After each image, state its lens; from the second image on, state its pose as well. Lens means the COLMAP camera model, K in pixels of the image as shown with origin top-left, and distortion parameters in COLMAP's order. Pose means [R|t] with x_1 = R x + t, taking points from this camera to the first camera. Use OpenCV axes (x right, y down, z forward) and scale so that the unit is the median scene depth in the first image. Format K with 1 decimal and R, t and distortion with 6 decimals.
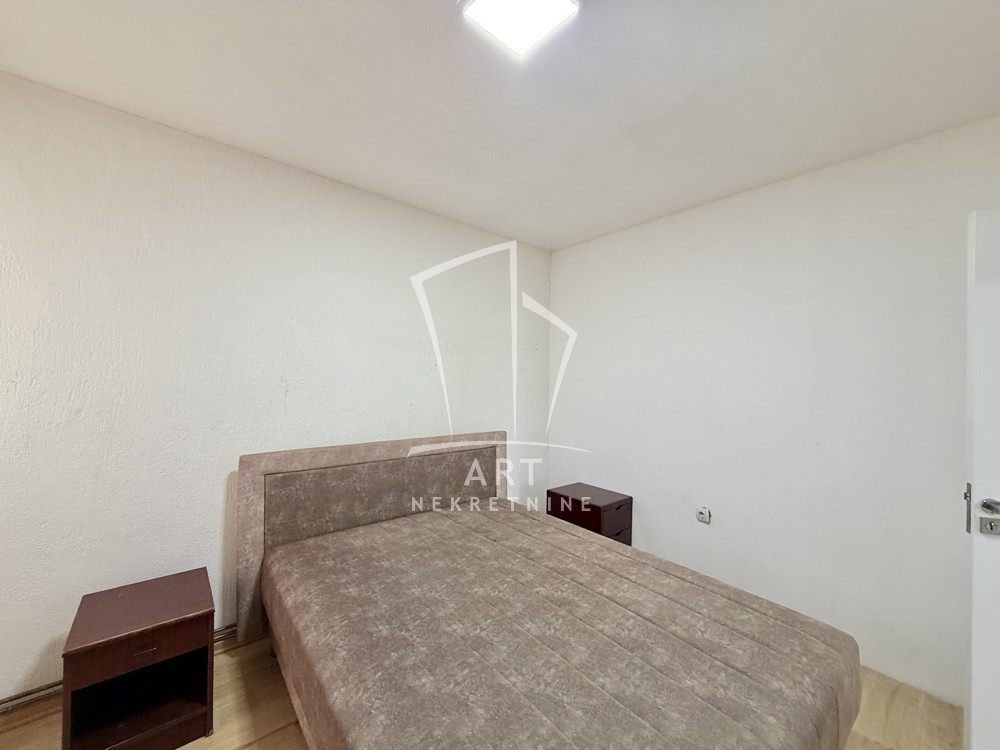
lens RADIAL K [[398.4, 0, 498.1], [0, 398.4, 379.9], [0, 0, 1]] dist [-0.000061, -0.000008]
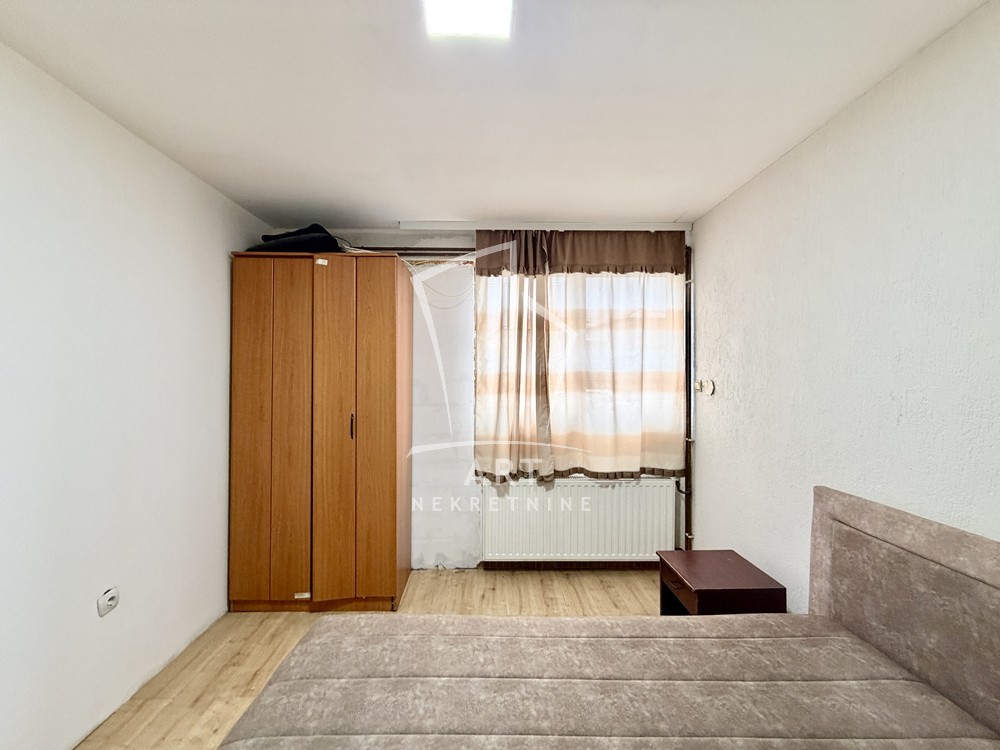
lens RADIAL K [[398.4, 0, 503.0], [0, 398.4, 379.6], [0, 0, 1]] dist [-0.000061, -0.000008]
pose [[-0.604467, -0.001655, -0.796629, 0.366808], [0.001081, 0.999995, -0.002898, -0.025360], [0.796630, -0.002612, -0.604462, 0.855862]]
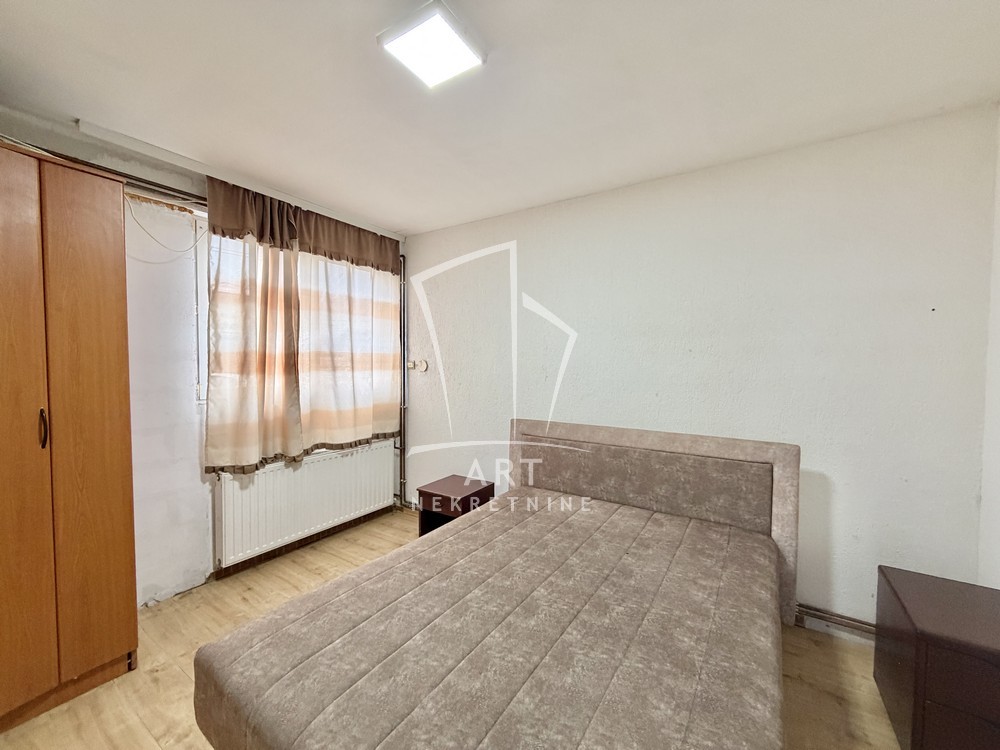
lens RADIAL K [[398.4, 0, 499.6], [0, 398.4, 377.7], [0, 0, 1]] dist [-0.000061, -0.000008]
pose [[0.325621, 0.035873, -0.944820, 0.657129], [-0.001083, 0.999293, 0.037568, -0.017579], [0.945500, -0.011210, 0.325430, 0.408376]]
